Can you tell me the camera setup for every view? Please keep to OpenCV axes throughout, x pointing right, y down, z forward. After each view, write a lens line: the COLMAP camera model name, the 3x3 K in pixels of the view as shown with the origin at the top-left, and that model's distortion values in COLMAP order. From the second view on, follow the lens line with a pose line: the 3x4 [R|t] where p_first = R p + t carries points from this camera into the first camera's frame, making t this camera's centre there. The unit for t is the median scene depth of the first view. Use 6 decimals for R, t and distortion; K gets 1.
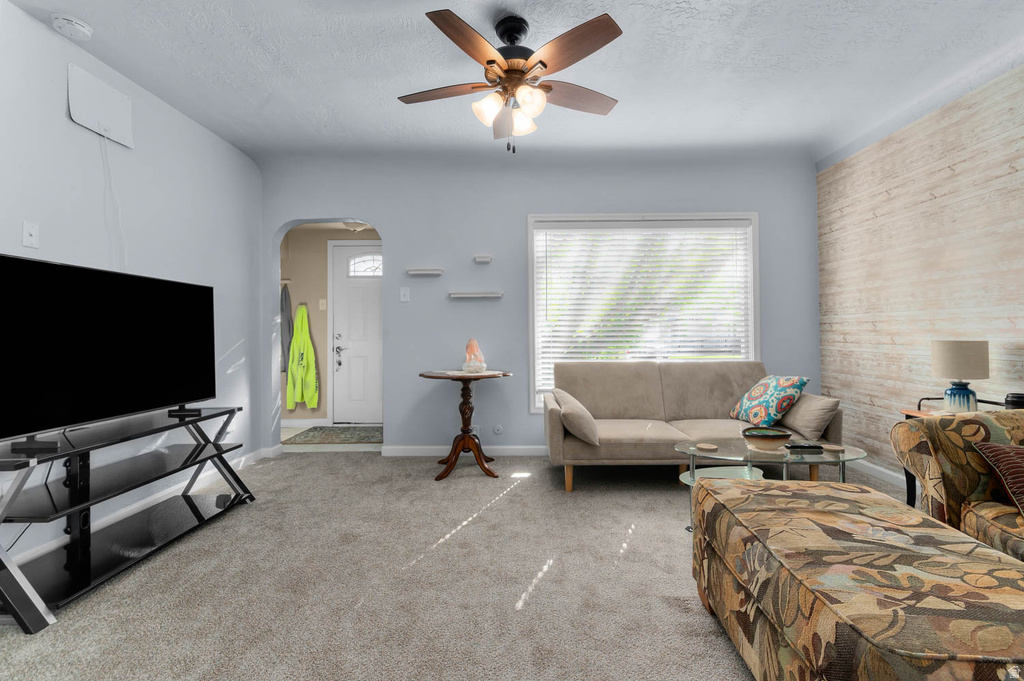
lens RADIAL K [[440.7, 0, 505.0], [0, 440.7, 312.4], [0, 0, 1]] dist [0.001635, 0.000188]
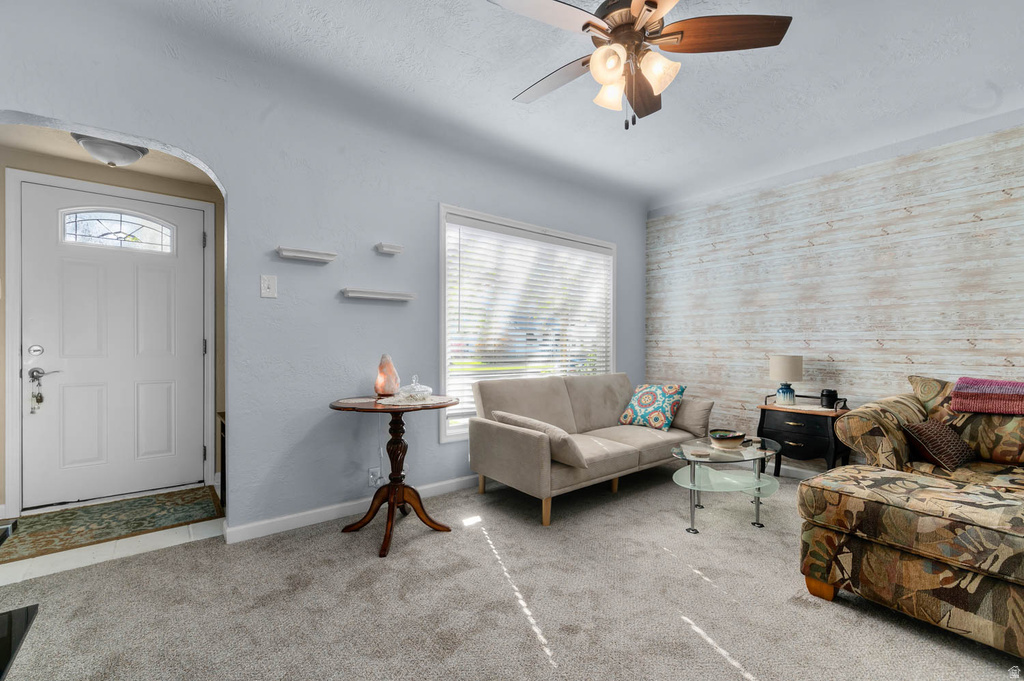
lens RADIAL K [[440.7, 0, 493.2], [0, 440.7, 335.2], [0, 0, 1]] dist [0.001635, 0.000188]
pose [[0.771754, 0.024348, 0.635455, -0.470776], [-0.039002, 0.999198, 0.009083, 0.016131], [-0.634724, -0.031794, 0.772084, 0.356458]]
